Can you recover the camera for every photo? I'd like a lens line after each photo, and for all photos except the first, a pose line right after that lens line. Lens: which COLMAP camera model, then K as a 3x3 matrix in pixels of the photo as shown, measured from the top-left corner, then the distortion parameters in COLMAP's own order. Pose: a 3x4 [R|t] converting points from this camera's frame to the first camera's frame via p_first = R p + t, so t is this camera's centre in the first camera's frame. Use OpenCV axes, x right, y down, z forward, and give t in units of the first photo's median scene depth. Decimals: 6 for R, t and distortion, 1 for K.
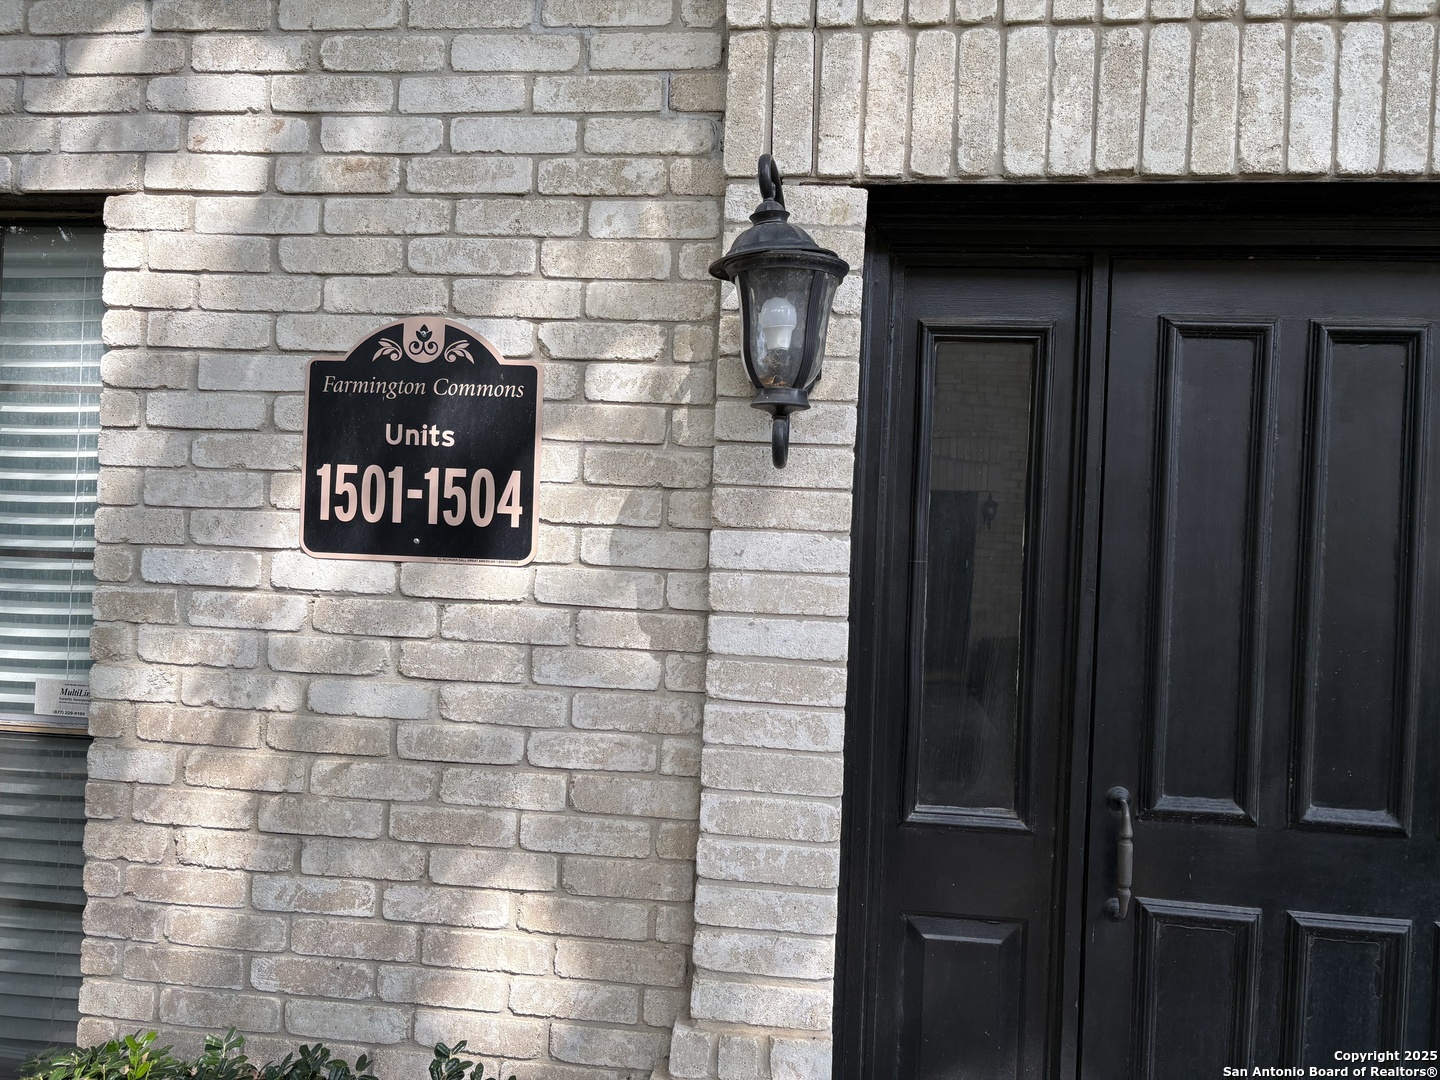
lens RADIAL K [[1097.2, 0, 726.6], [0, 1097.2, 542.4], [0, 0, 1]] dist [0.014111, 0.004259]
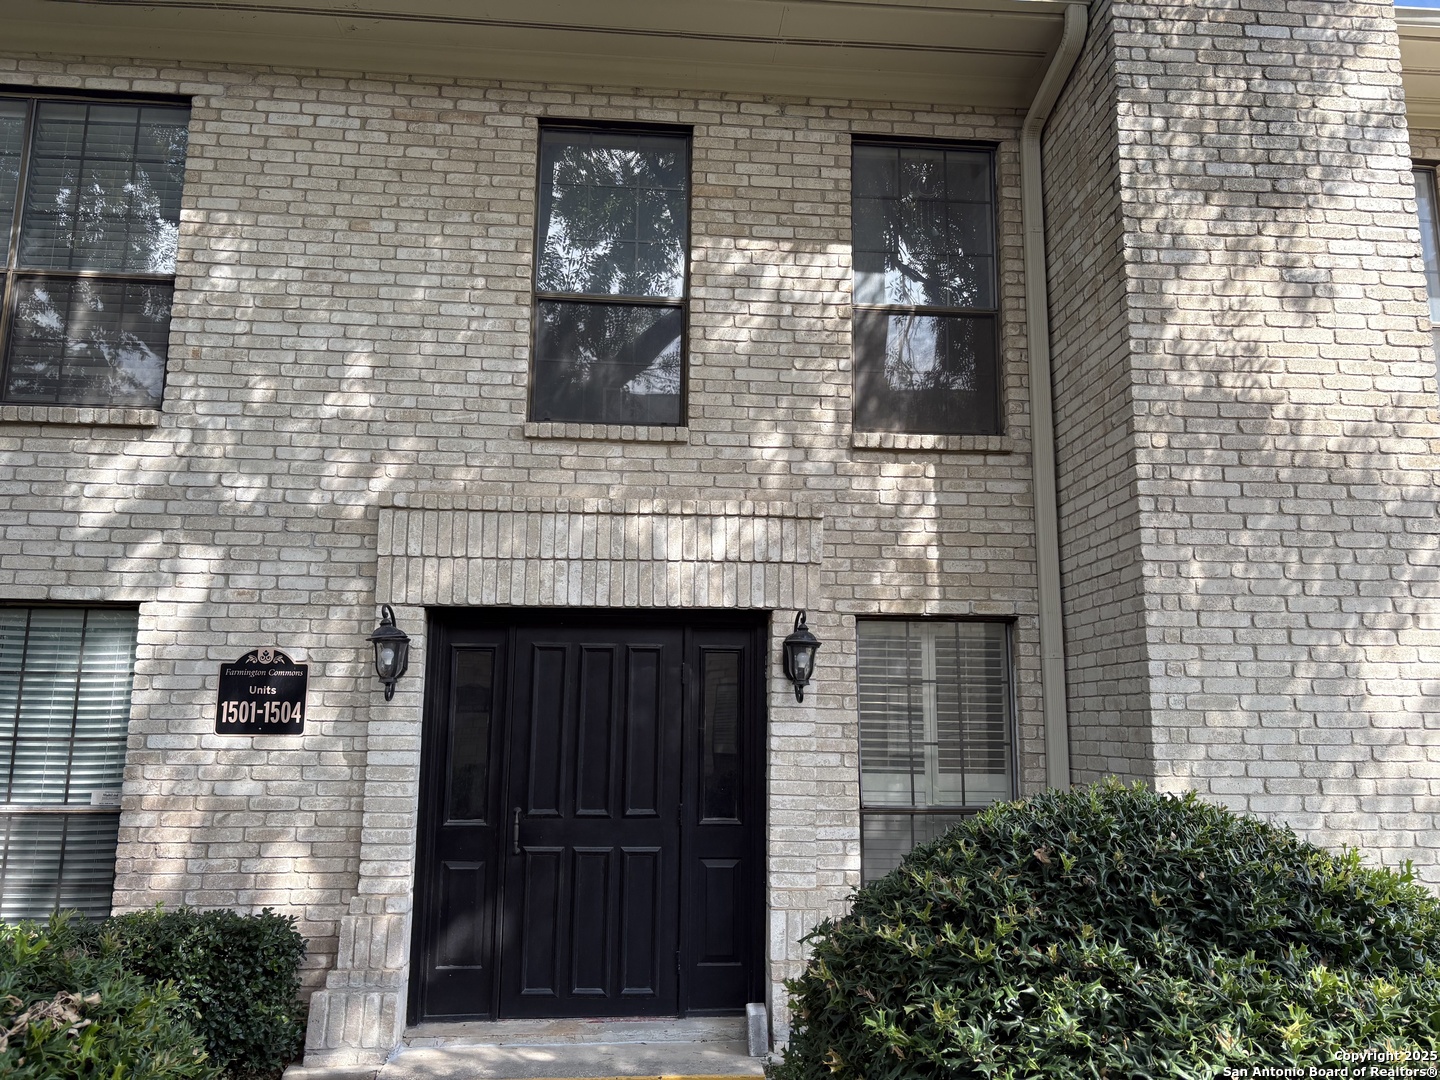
lens RADIAL K [[1097.2, 0, 711.7], [0, 1097.2, 534.9], [0, 0, 1]] dist [0.014111, 0.004259]
pose [[0.980570, 0.002663, 0.196150, 0.287347], [0.028759, 0.987153, -0.157168, -0.015221], [-0.194049, 0.159755, 0.967896, -1.978442]]
